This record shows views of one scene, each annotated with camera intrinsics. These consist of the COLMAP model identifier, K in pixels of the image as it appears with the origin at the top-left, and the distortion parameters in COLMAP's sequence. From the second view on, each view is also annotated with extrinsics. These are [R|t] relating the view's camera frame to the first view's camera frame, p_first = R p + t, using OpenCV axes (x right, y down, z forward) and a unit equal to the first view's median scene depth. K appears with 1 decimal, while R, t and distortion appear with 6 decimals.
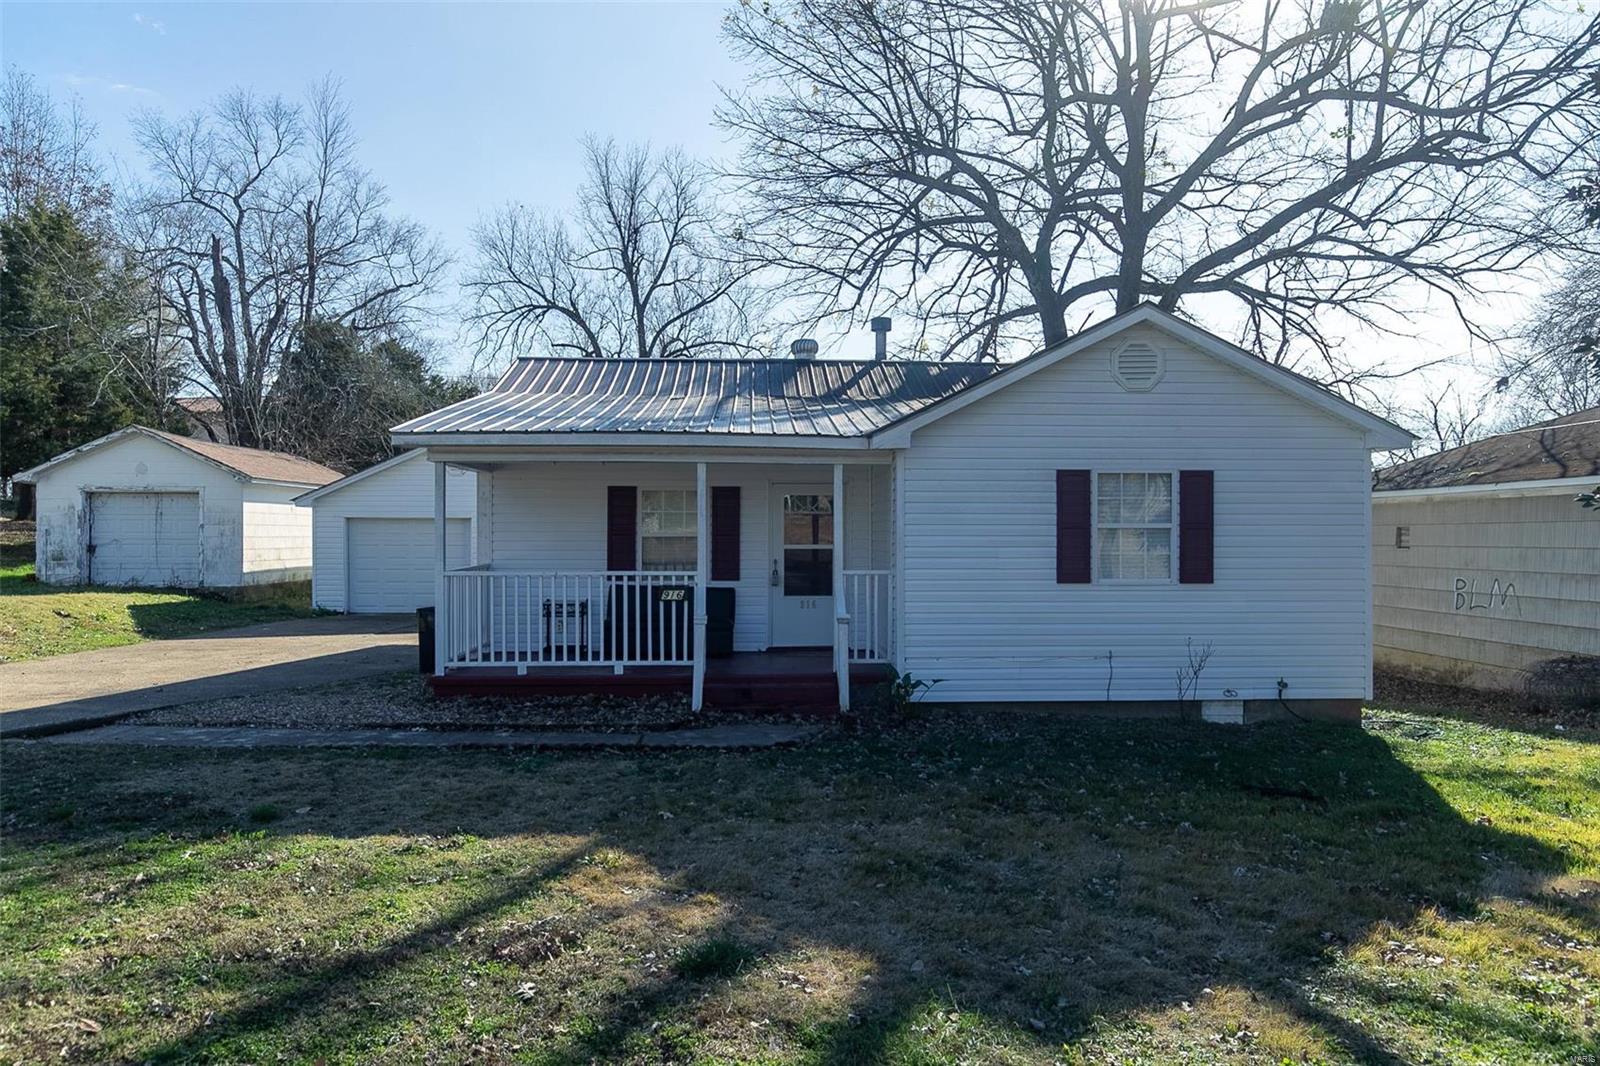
lens RADIAL K [[1072.5, 0, 800.0], [0, 1072.5, 533.0], [0, 0, 1]] dist [0.002847, -0.001748]
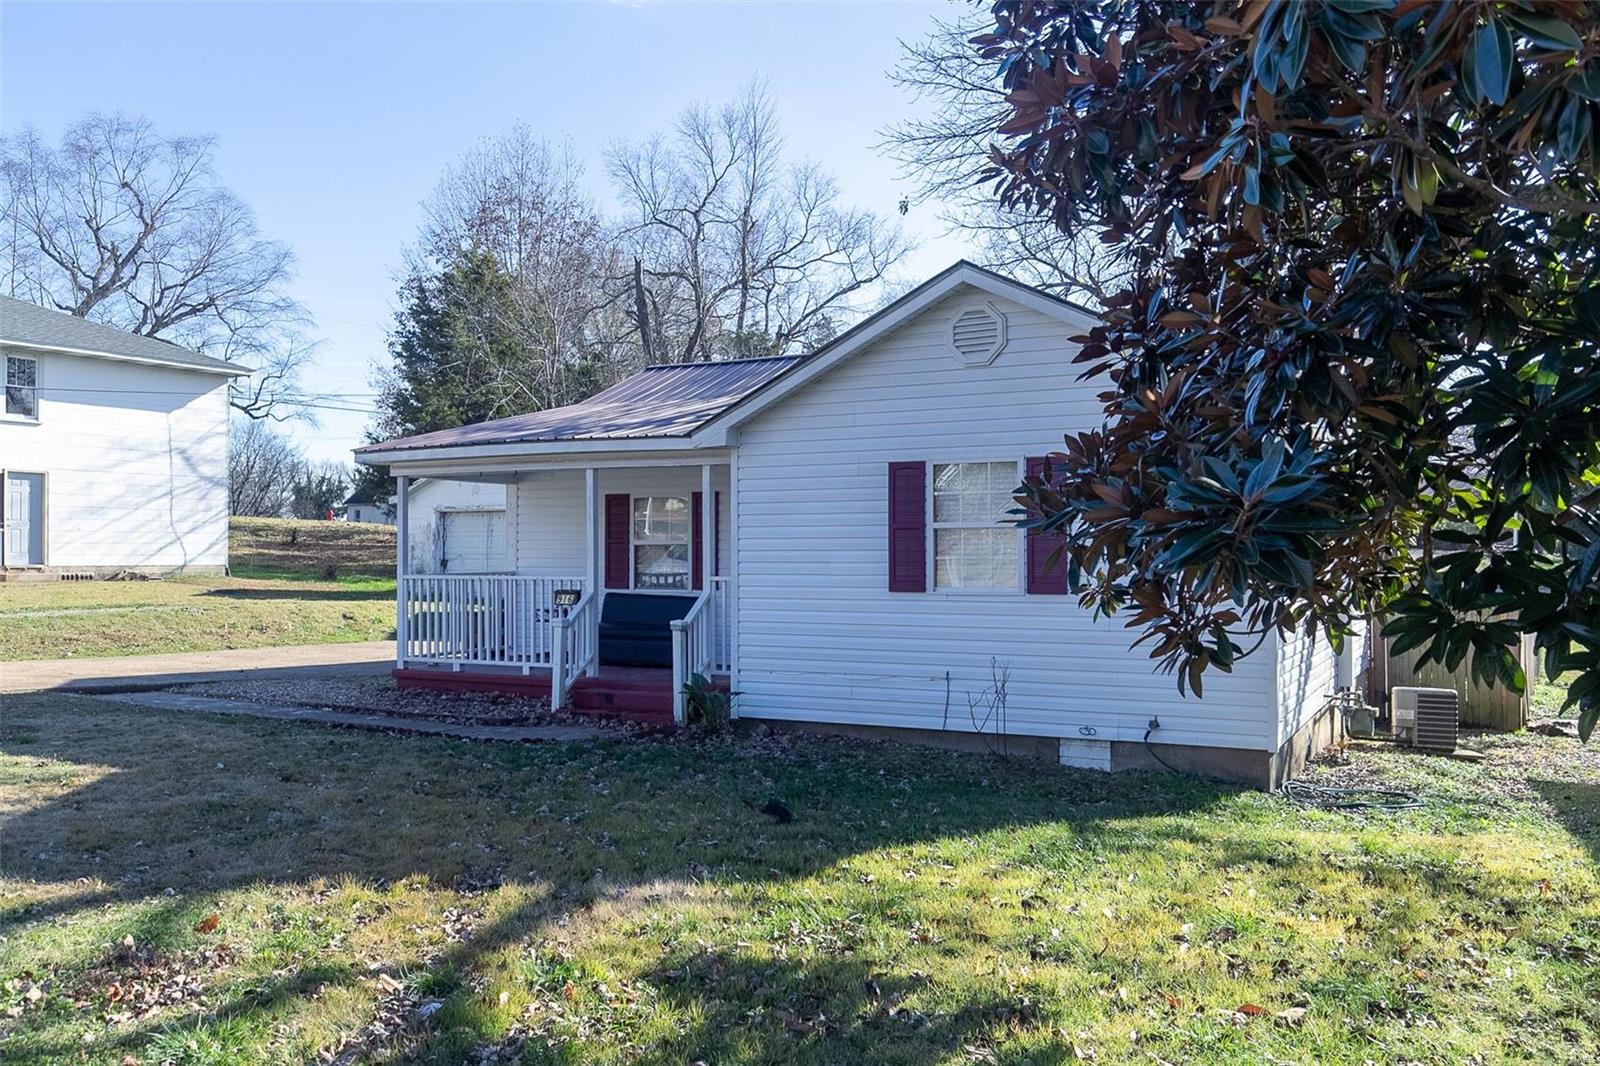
lens RADIAL K [[1314.3, 0, 800.0], [0, 1314.3, 533.0], [0, 0, 1]] dist [0.000072, -0.000552]
pose [[0.862885, -0.010043, -0.505301, 0.605838], [0.001267, 0.999842, -0.017708, 0.015029], [0.505399, 0.014640, 0.862762, 0.030655]]
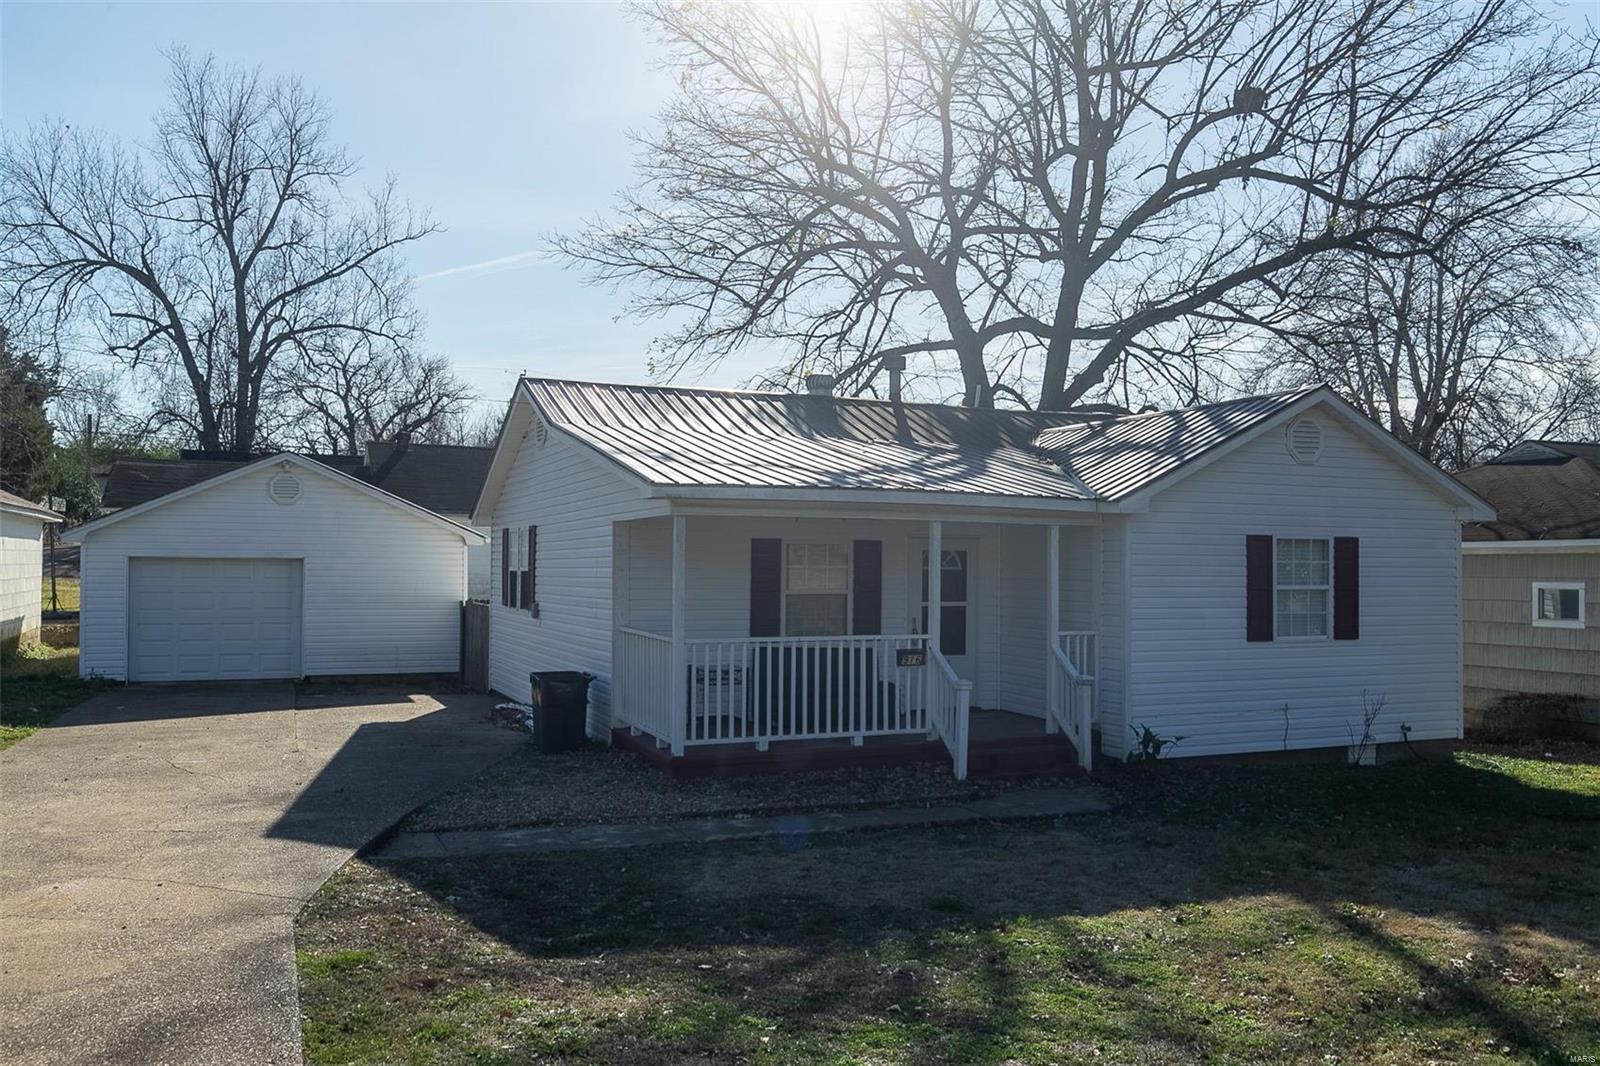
lens RADIAL K [[1265.9, 0, 800.0], [0, 1265.9, 533.0], [0, 0, 1]] dist [0.000201, -0.000966]
pose [[0.934614, 0.014529, 0.355368, -0.525991], [-0.006968, 0.999721, -0.022548, -0.024829], [-0.355597, 0.018598, 0.934454, -0.016663]]
